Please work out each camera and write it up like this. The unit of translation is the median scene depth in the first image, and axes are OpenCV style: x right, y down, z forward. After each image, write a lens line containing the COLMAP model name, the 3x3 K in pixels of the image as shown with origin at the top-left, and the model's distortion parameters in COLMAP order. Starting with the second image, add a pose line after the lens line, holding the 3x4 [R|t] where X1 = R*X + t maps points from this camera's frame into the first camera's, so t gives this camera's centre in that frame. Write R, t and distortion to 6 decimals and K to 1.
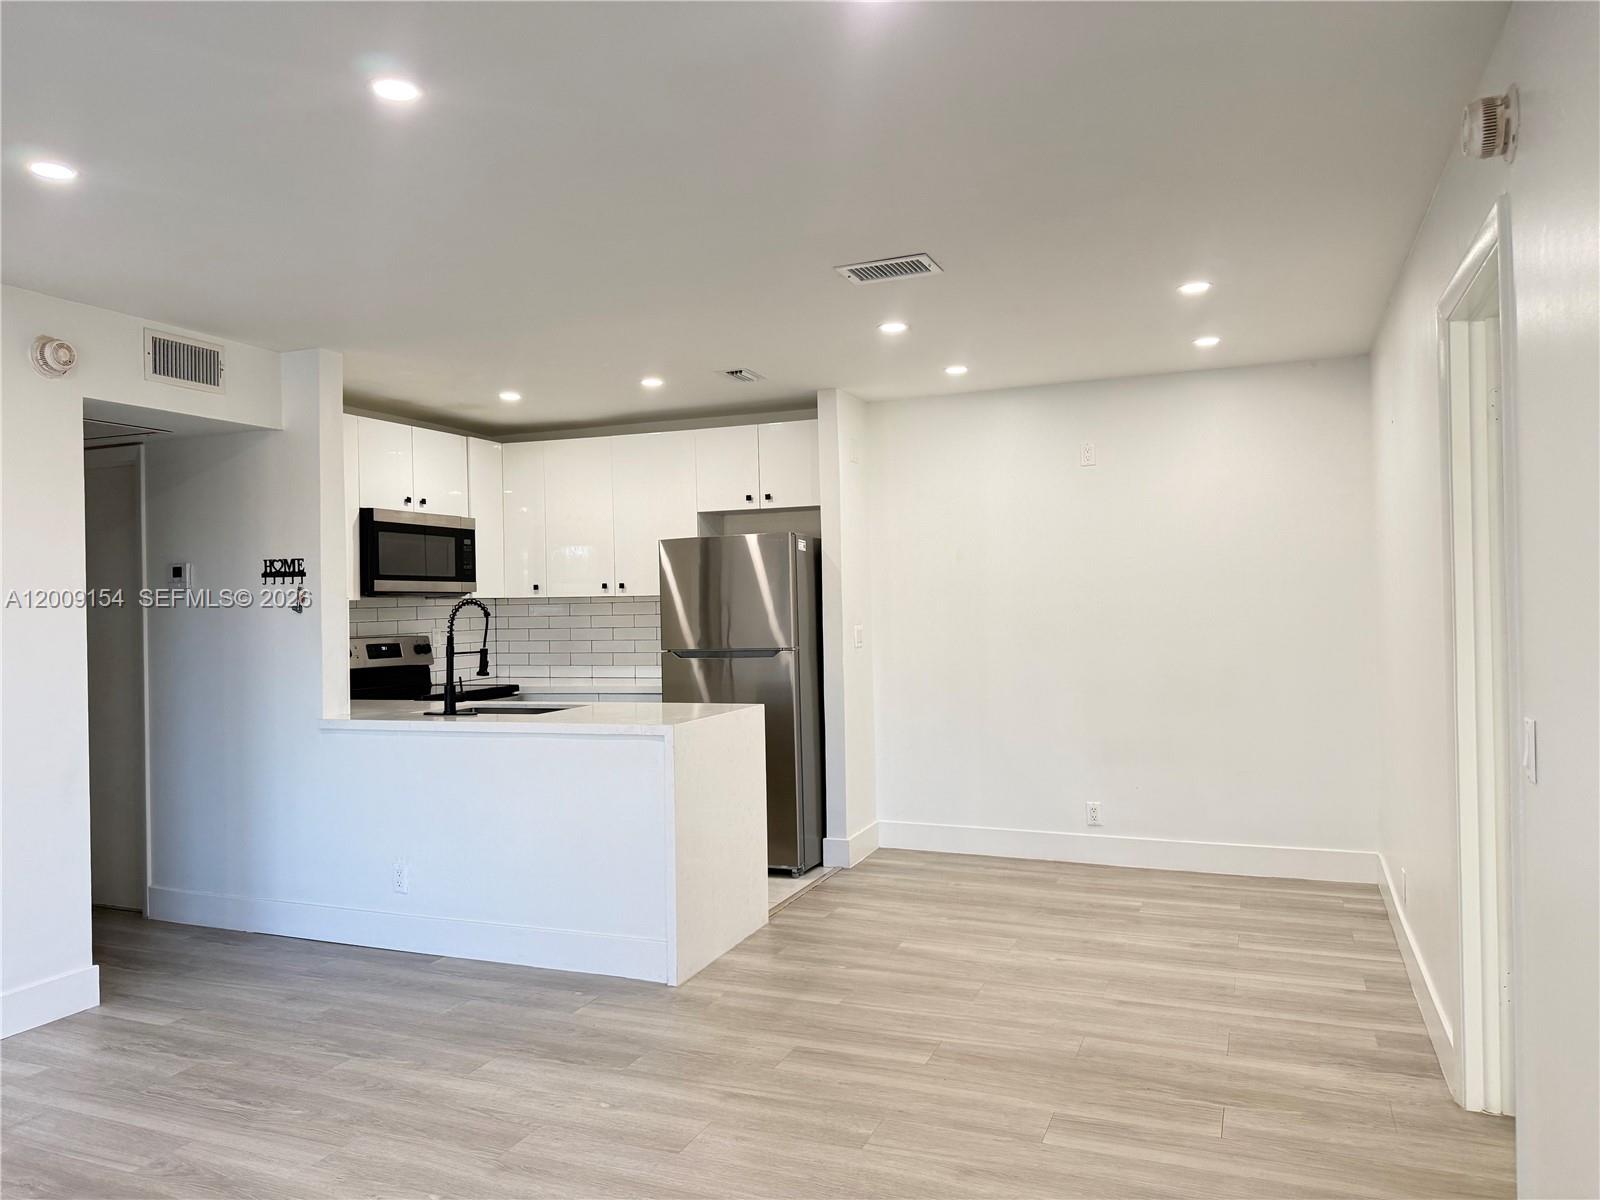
lens RADIAL K [[1125.9, 0, 800.0], [0, 1125.9, 600.0], [0, 0, 1]] dist [0.056085, -0.066902]
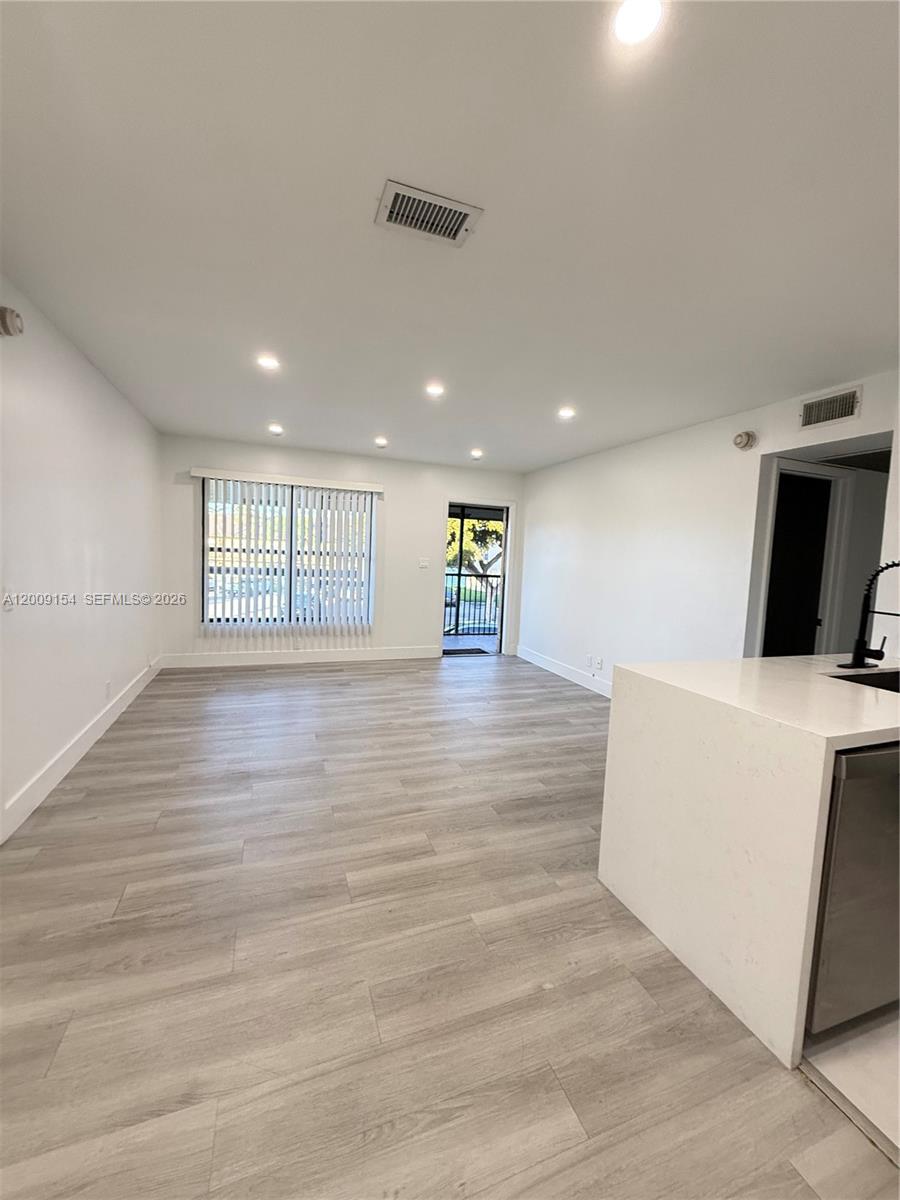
lens RADIAL K [[478.9, 0, 451.2], [0, 478.9, 593.8], [0, 0, 1]] dist [-0.000625, 0.000126]
pose [[-0.733609, 0.042233, -0.678258, 0.341534], [-0.029500, 0.995147, 0.093872, -0.000246], [0.678931, 0.088874, -0.728803, 1.261841]]
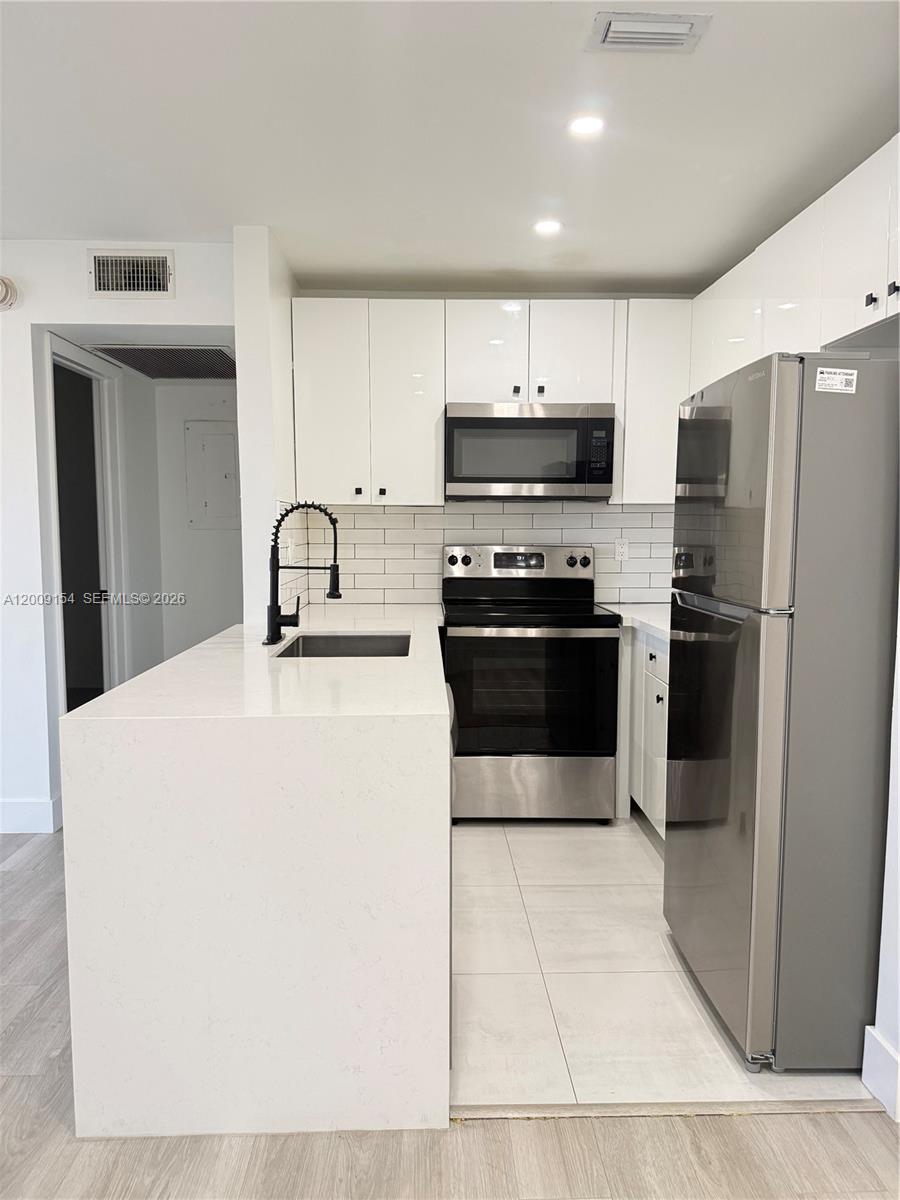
lens RADIAL K [[844.4, 0, 455.0], [0, 844.4, 597.7], [0, 0, 1]] dist [0.056085, -0.066902]
pose [[0.405859, 0.103257, -0.908084, 0.367798], [-0.008798, 0.993993, 0.109093, 0.000660], [0.913893, -0.036287, 0.404329, 1.032598]]
